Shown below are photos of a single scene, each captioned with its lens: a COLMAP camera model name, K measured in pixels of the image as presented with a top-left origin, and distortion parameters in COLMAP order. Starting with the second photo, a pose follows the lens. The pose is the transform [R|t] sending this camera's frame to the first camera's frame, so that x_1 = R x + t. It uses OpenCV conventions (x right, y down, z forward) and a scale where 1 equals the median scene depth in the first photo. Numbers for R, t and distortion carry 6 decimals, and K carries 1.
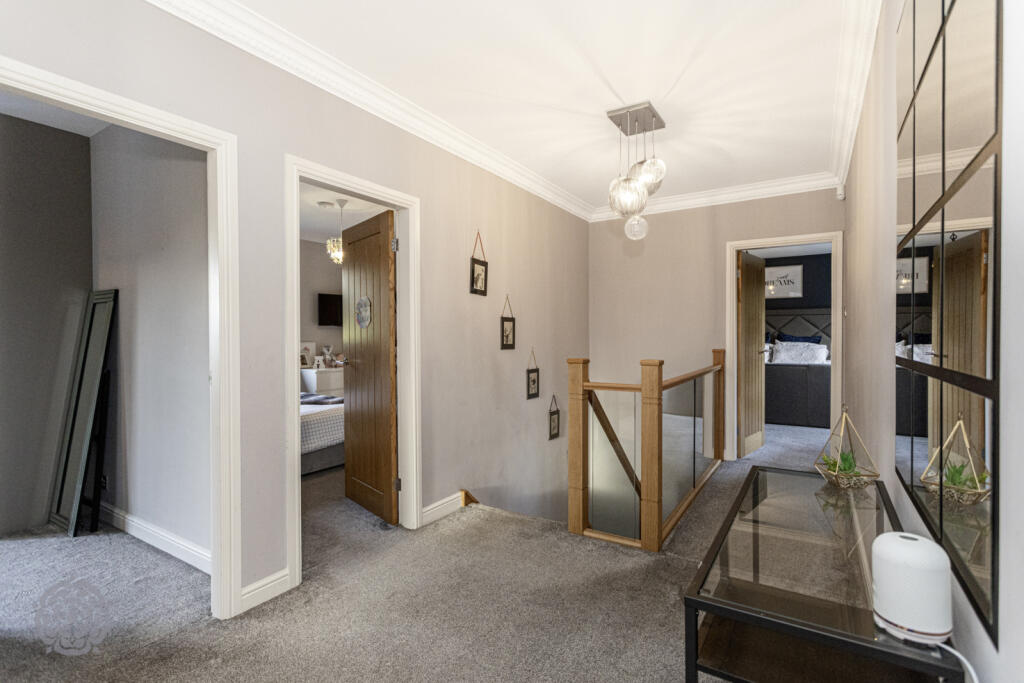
lens RADIAL K [[481.0, 0, 510.5], [0, 481.0, 340.8], [0, 0, 1]] dist [0.000629, 0.000881]
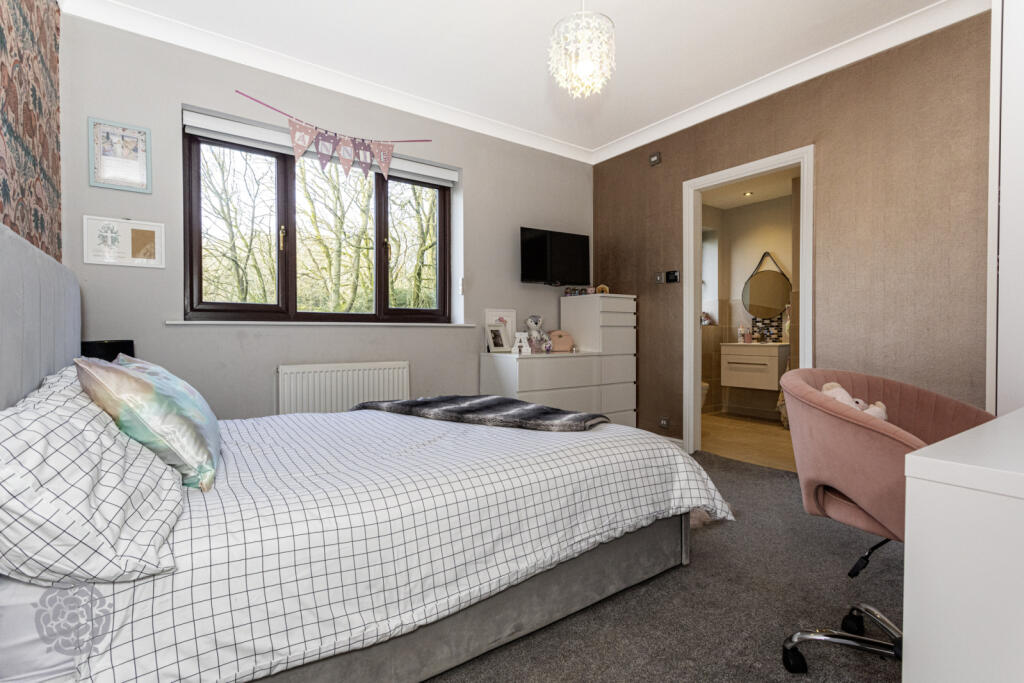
lens RADIAL K [[481.0, 0, 510.5], [0, 481.0, 340.8], [0, 0, 1]] dist [0.000629, 0.000881]
pose [[0.927843, 0.010078, -0.372836, -0.188311], [-0.010888, 0.999941, -0.000069, 0.042293], [0.372813, 0.004123, 0.927897, 0.441905]]
